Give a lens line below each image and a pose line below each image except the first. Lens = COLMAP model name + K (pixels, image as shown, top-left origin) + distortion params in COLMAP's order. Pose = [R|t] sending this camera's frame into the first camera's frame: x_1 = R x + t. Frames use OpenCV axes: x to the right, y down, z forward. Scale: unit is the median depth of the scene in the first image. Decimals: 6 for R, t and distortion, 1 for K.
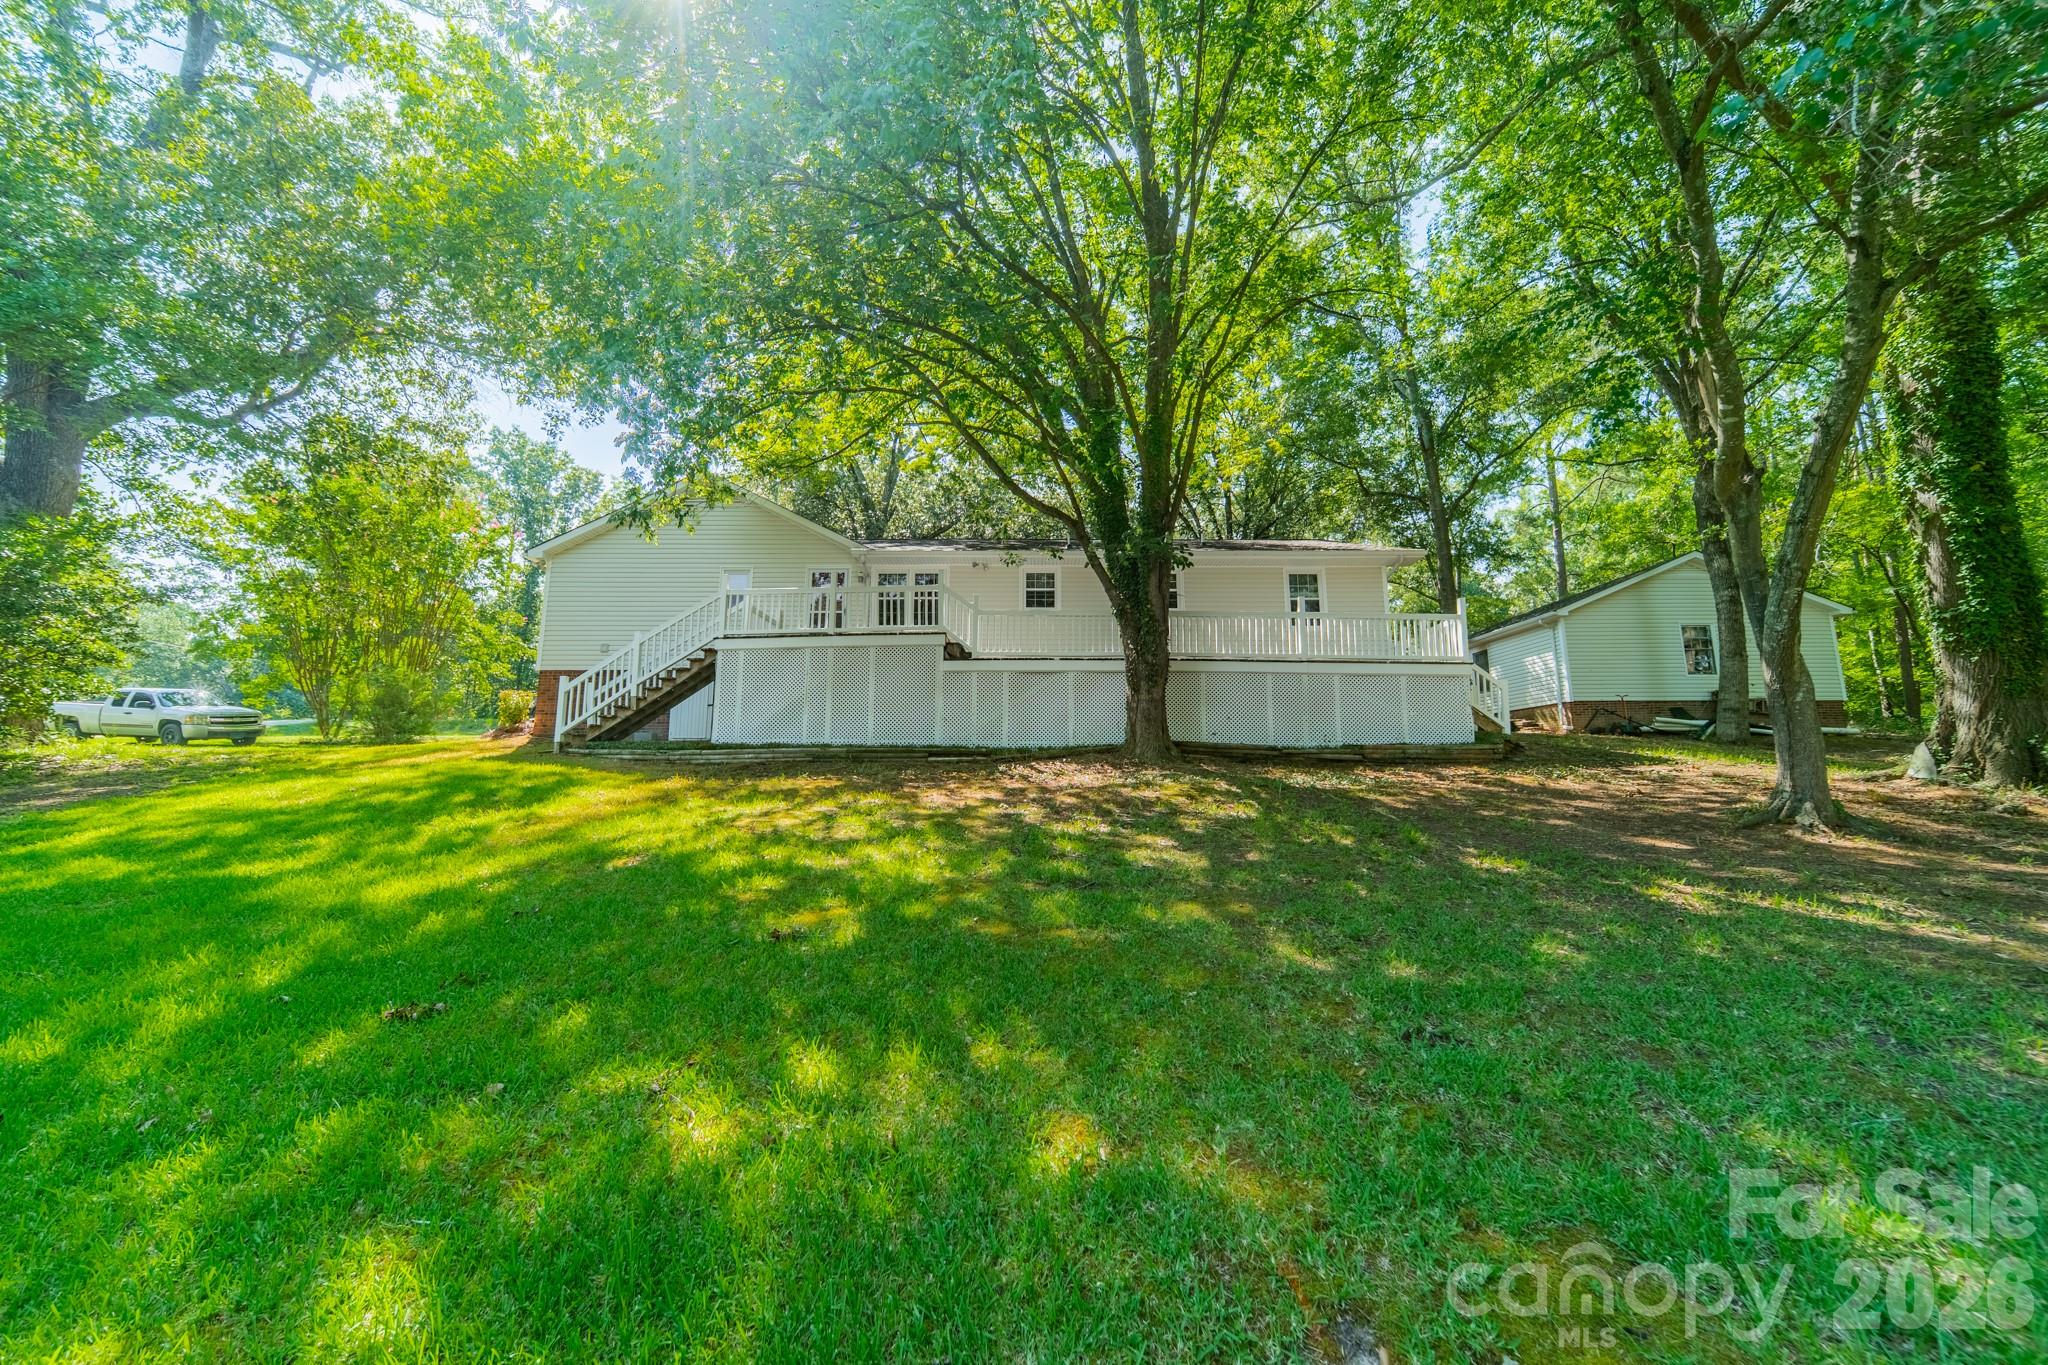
lens RADIAL K [[736.9, 0, 1019.8], [0, 736.9, 680.1], [0, 0, 1]] dist [0.005655, -0.001566]
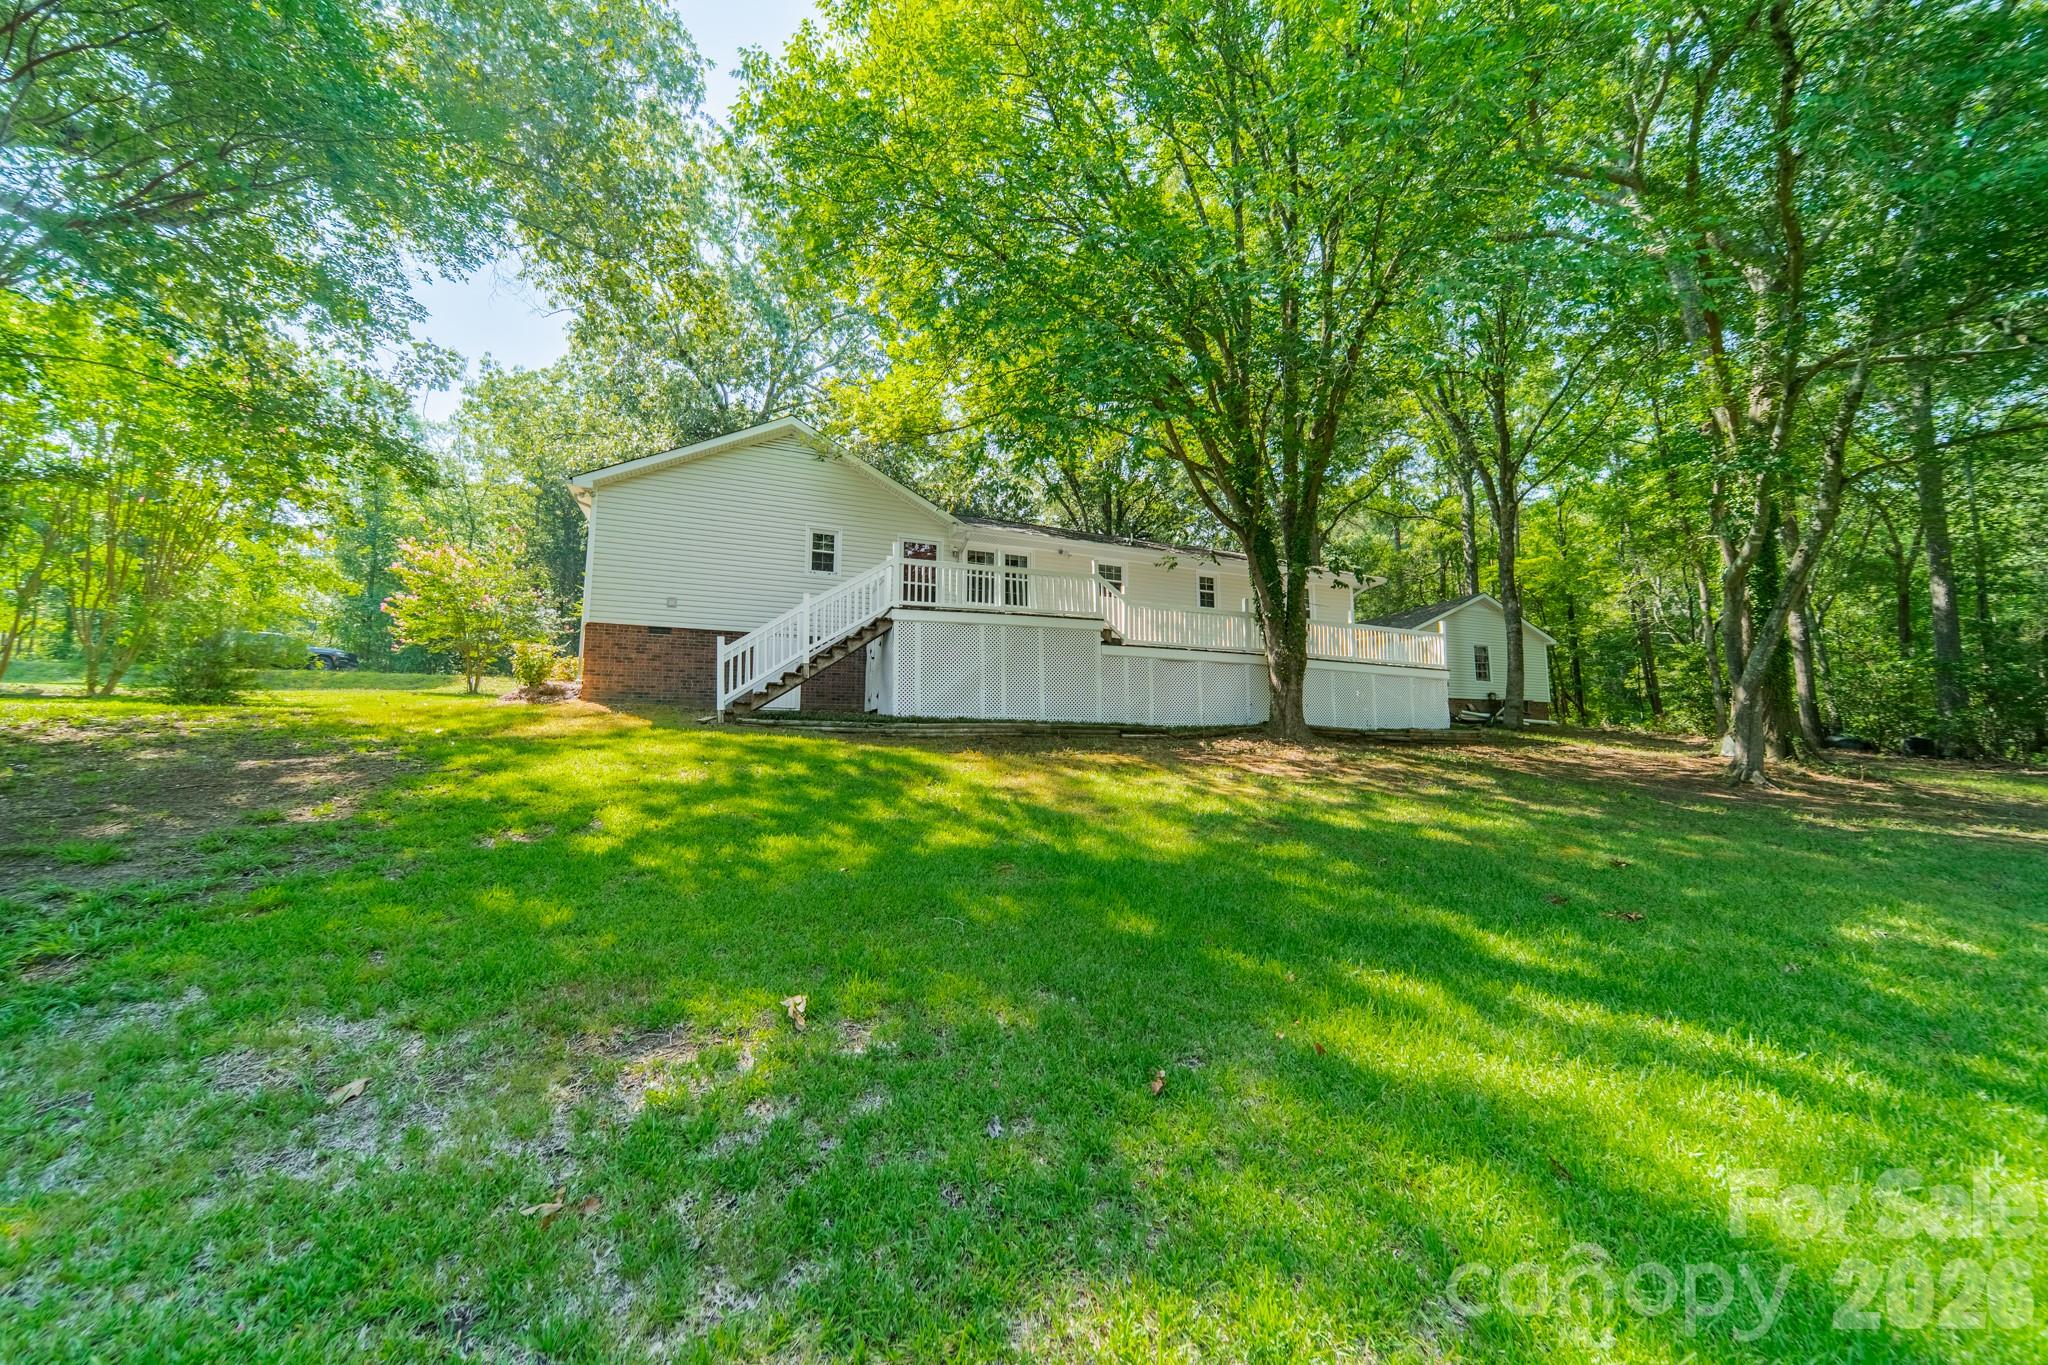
lens RADIAL K [[736.9, 0, 1030.5], [0, 736.9, 671.7], [0, 0, 1]] dist [0.005655, -0.001566]
pose [[0.923727, 0.045385, 0.380354, -0.609286], [-0.055341, 0.998351, 0.015277, 0.002017], [-0.379033, -0.035161, 0.924715, 0.029503]]
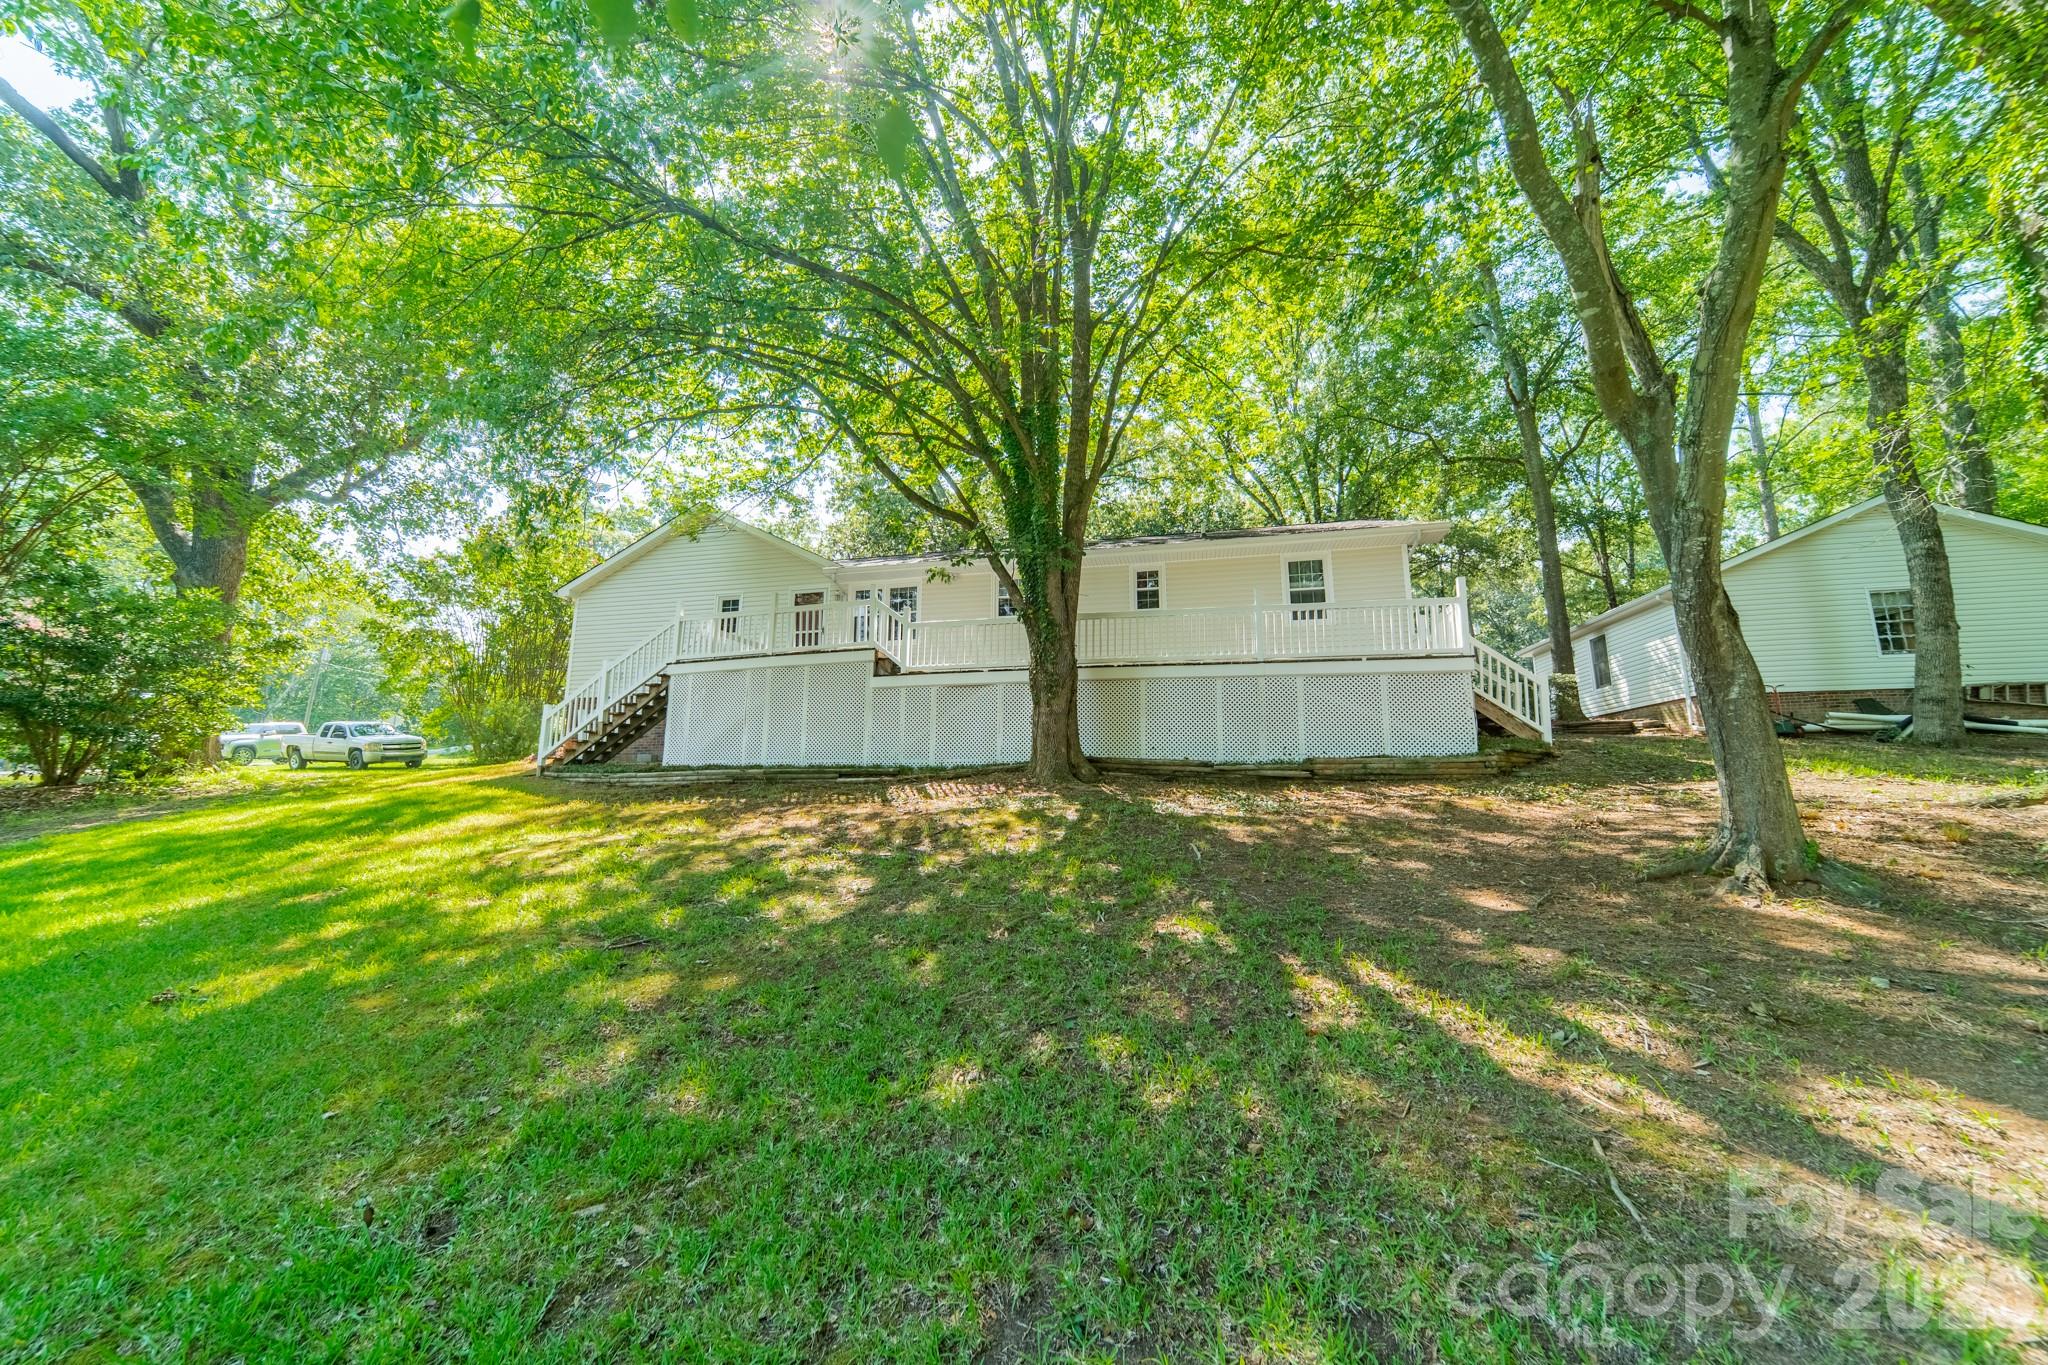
lens RADIAL K [[736.9, 0, 1028.4], [0, 736.9, 687.5], [0, 0, 1]] dist [0.005655, -0.001566]
pose [[0.975478, -0.034700, -0.217346, 0.305022], [0.034702, 0.999390, -0.003812, -0.002149], [0.217346, -0.003824, 0.976087, 0.095231]]
